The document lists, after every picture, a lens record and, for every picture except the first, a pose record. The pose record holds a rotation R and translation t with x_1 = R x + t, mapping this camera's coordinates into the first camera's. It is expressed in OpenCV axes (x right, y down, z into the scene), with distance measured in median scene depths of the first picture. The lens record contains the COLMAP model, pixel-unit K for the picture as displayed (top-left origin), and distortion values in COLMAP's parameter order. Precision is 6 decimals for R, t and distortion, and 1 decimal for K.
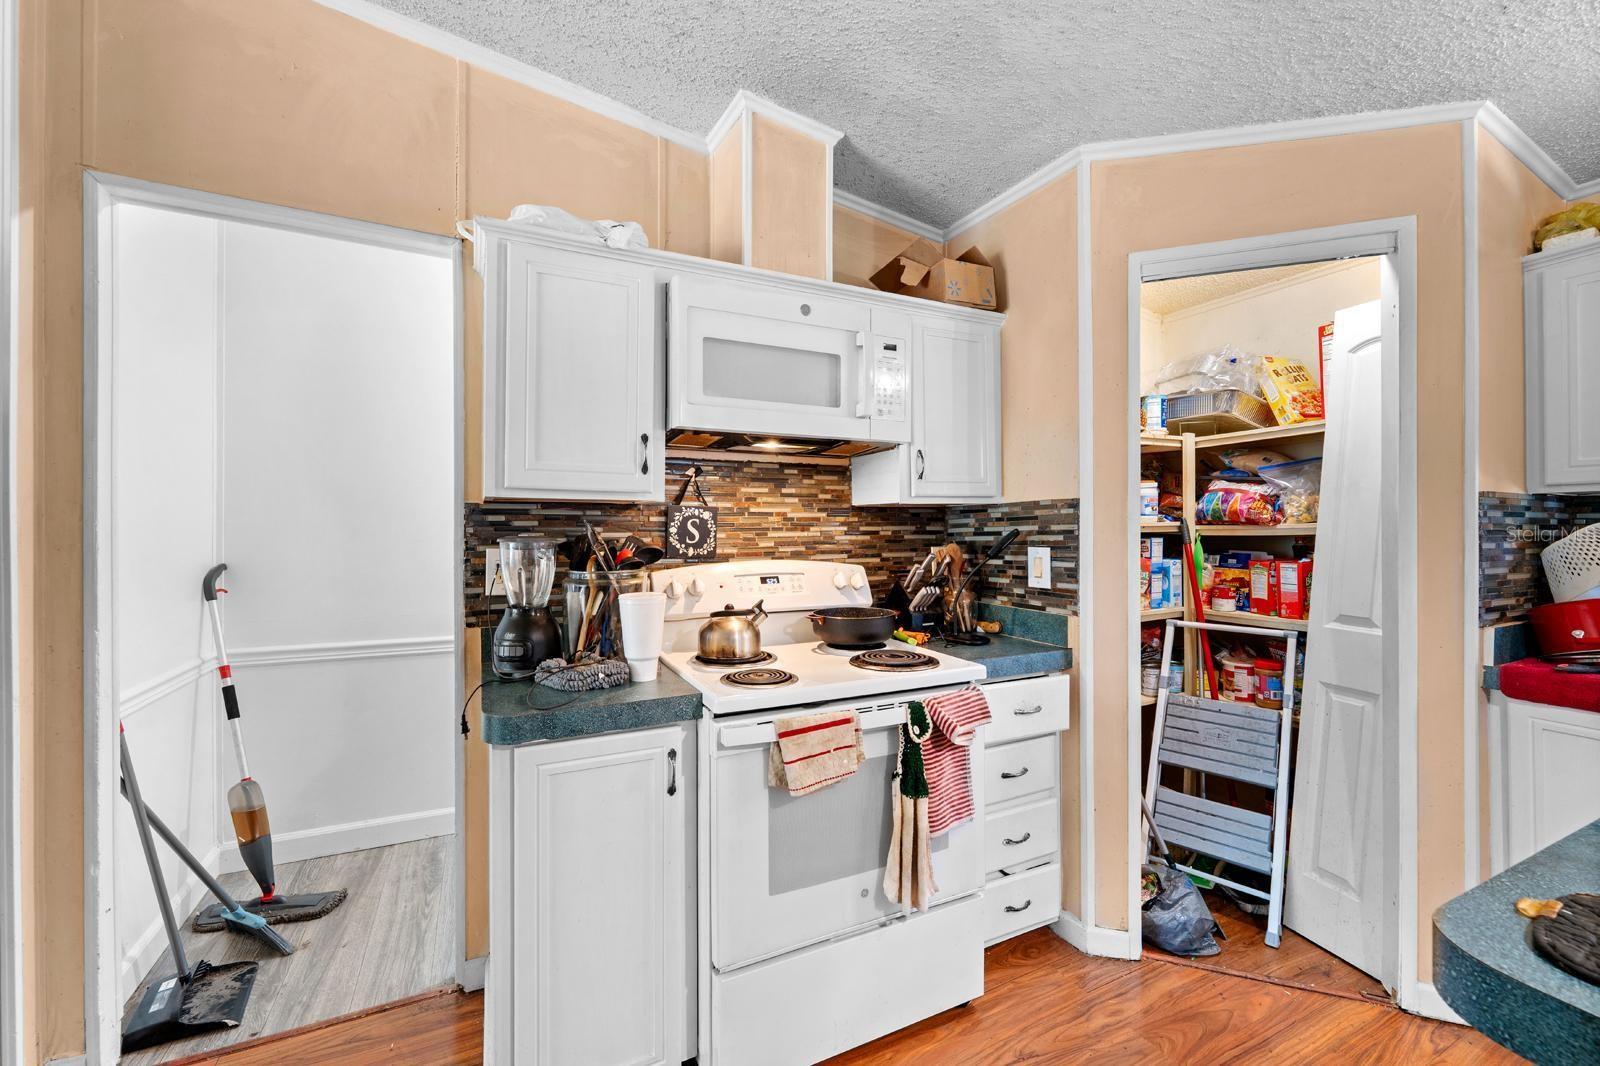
lens RADIAL K [[650.7, 0, 810.9], [0, 650.7, 527.5], [0, 0, 1]] dist [-0.000708, -0.000645]
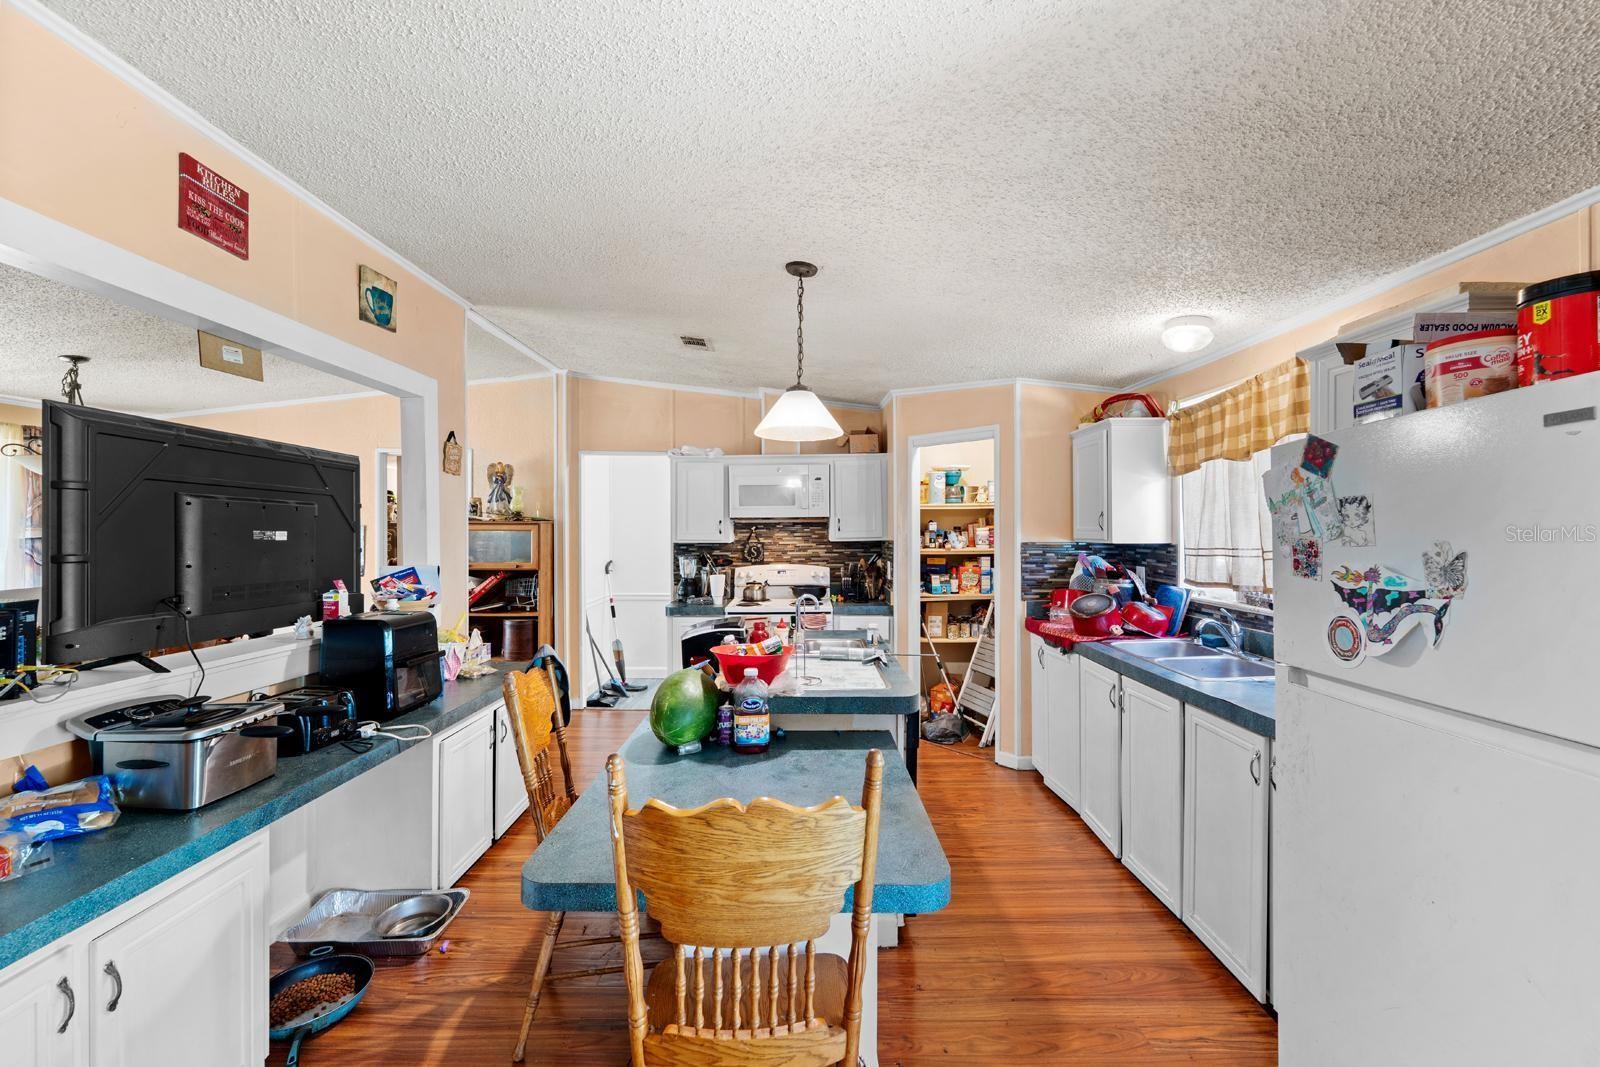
lens RADIAL K [[650.7, 0, 804.9], [0, 650.7, 524.7], [0, 0, 1]] dist [-0.000708, -0.000645]
pose [[0.898139, -0.003237, -0.439700, 1.154409], [0.003730, 0.999993, 0.000258, -0.104285], [0.439697, -0.001872, 0.898144, -1.227339]]
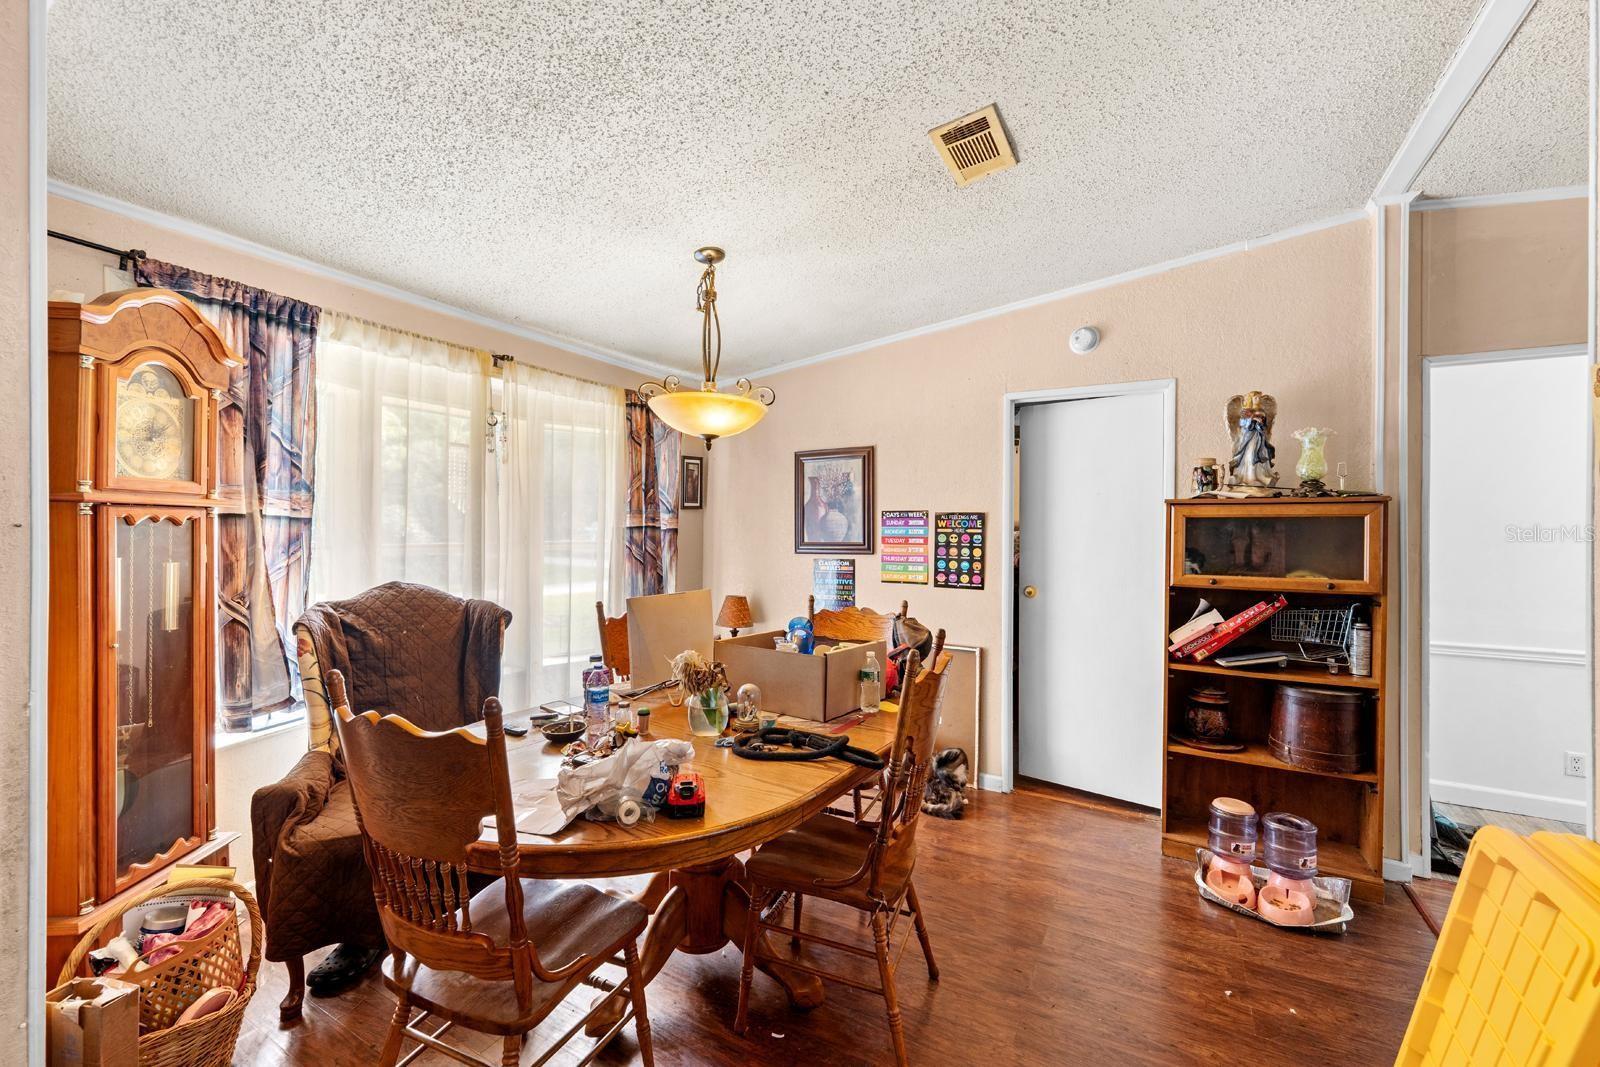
lens RADIAL K [[650.7, 0, 796.6], [0, 650.7, 537.2], [0, 0, 1]] dist [-0.000708, -0.000645]
pose [[0.559961, 0.005847, -0.828498, -0.447892], [-0.002998, 0.999983, 0.005030, -0.048189], [0.828514, -0.000333, 0.559969, -1.036413]]
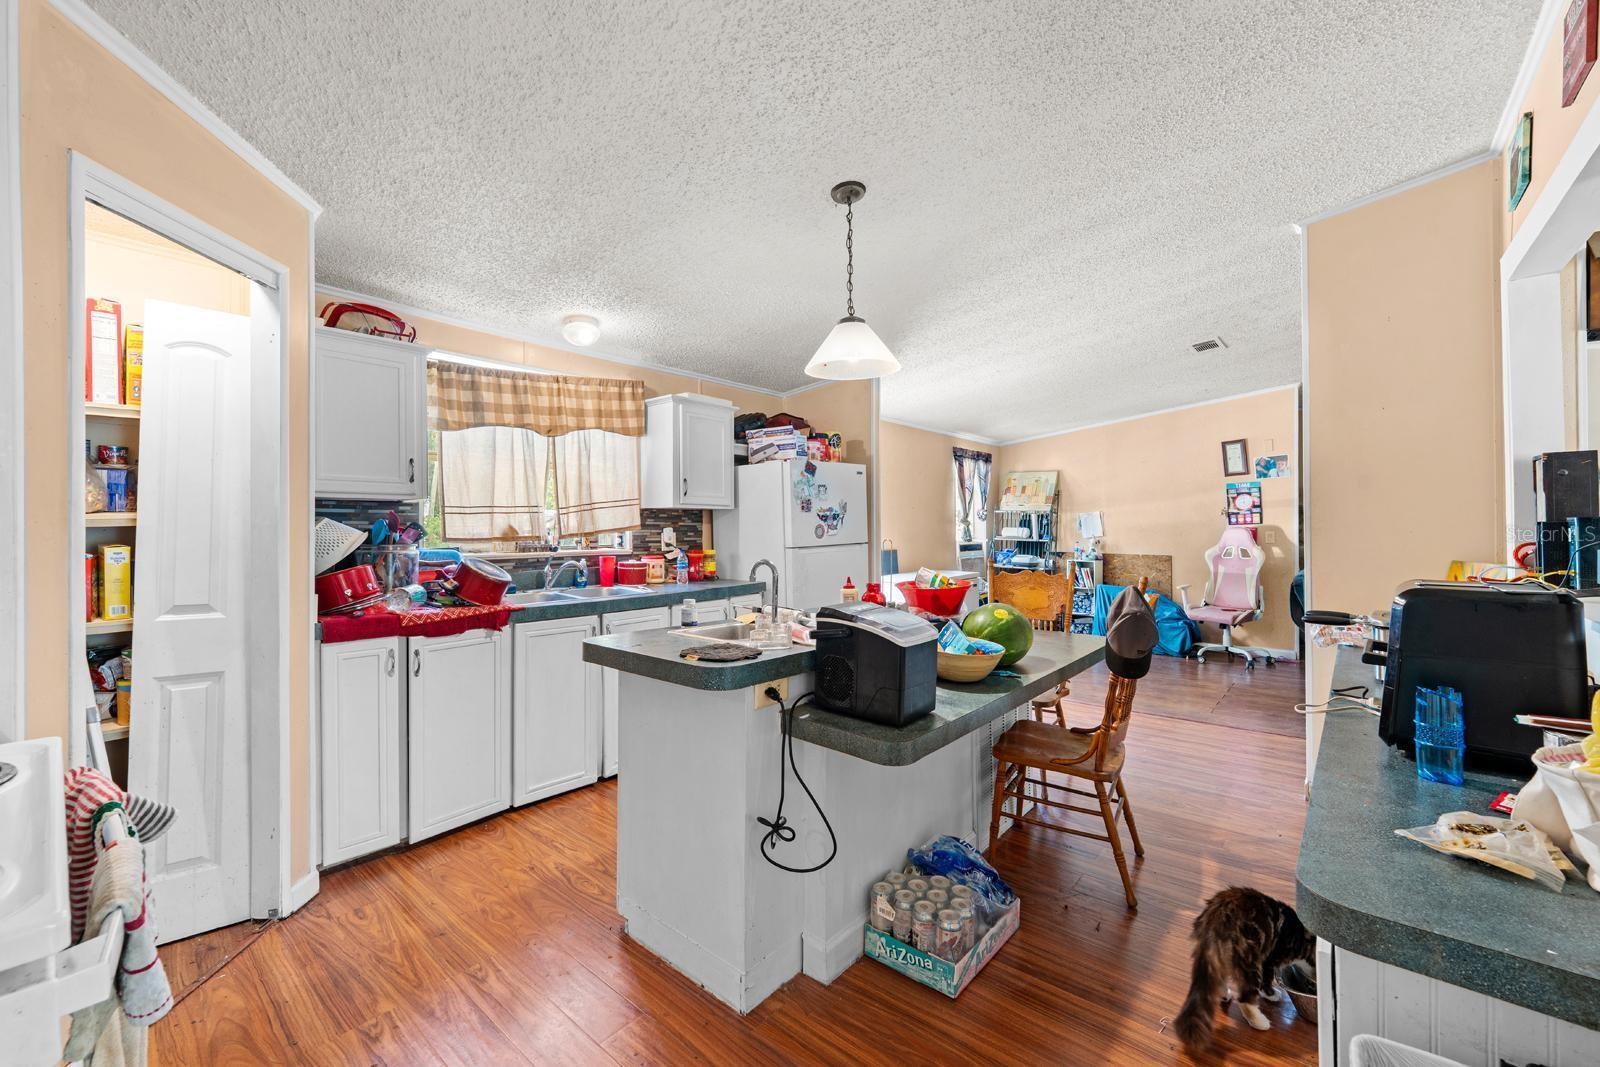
lens RADIAL K [[650.7, 0, 793.5], [0, 650.7, 521.0], [0, 0, 1]] dist [-0.000708, -0.000645]
pose [[-0.391880, 0.009981, 0.919962, -0.490202], [-0.004975, 0.999904, -0.012968, 0.011154], [-0.920003, -0.009659, -0.391792, 0.512350]]
